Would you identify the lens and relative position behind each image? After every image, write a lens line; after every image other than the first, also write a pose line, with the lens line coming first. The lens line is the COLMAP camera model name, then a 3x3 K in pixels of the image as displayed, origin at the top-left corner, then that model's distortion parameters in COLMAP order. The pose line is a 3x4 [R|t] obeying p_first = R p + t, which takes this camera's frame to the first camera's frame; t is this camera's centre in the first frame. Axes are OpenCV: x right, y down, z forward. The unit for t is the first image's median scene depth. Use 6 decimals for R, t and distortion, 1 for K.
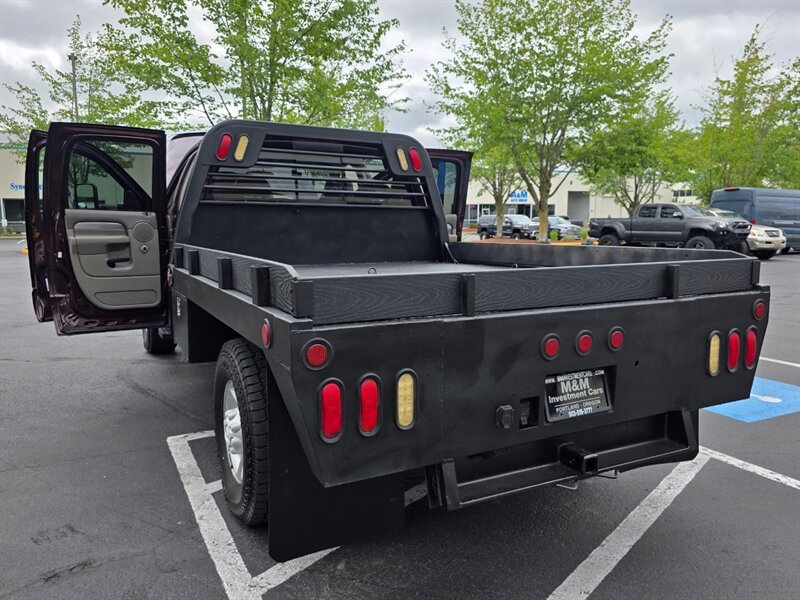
lens RADIAL K [[599.4, 0, 403.0], [0, 599.4, 301.8], [0, 0, 1]] dist [0.053582, -0.056210]
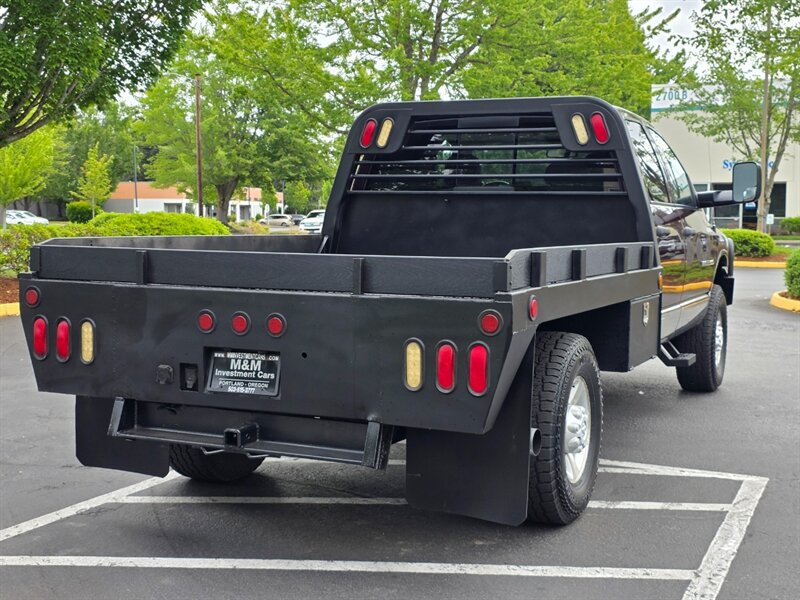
lens RADIAL K [[1058.2, 0, 398.3], [0, 1058.2, 315.1], [0, 0, 1]] dist [0.231752, -0.844219]
pose [[0.614571, 0.078082, -0.784988, 1.869832], [-0.111176, 0.993731, 0.011806, 0.000663], [0.780988, 0.080016, 0.619398, 0.051257]]
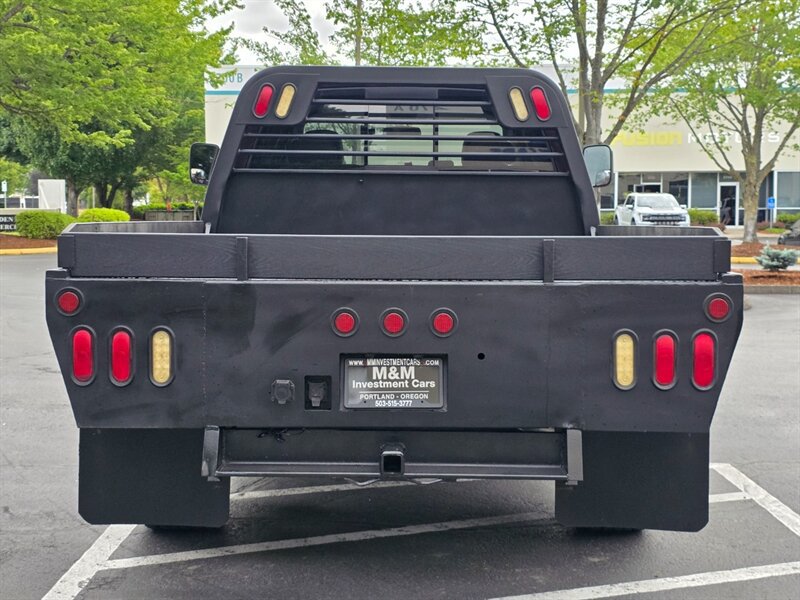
lens RADIAL K [[1181.4, 0, 400.0], [0, 1181.4, 300.0], [0, 0, 1]] dist [0.250990, -0.857454]
pose [[0.881768, 0.037726, -0.470172, 1.072216], [-0.065183, 0.996979, -0.042249, 0.103621], [0.467158, 0.067900, 0.881563, -0.492867]]
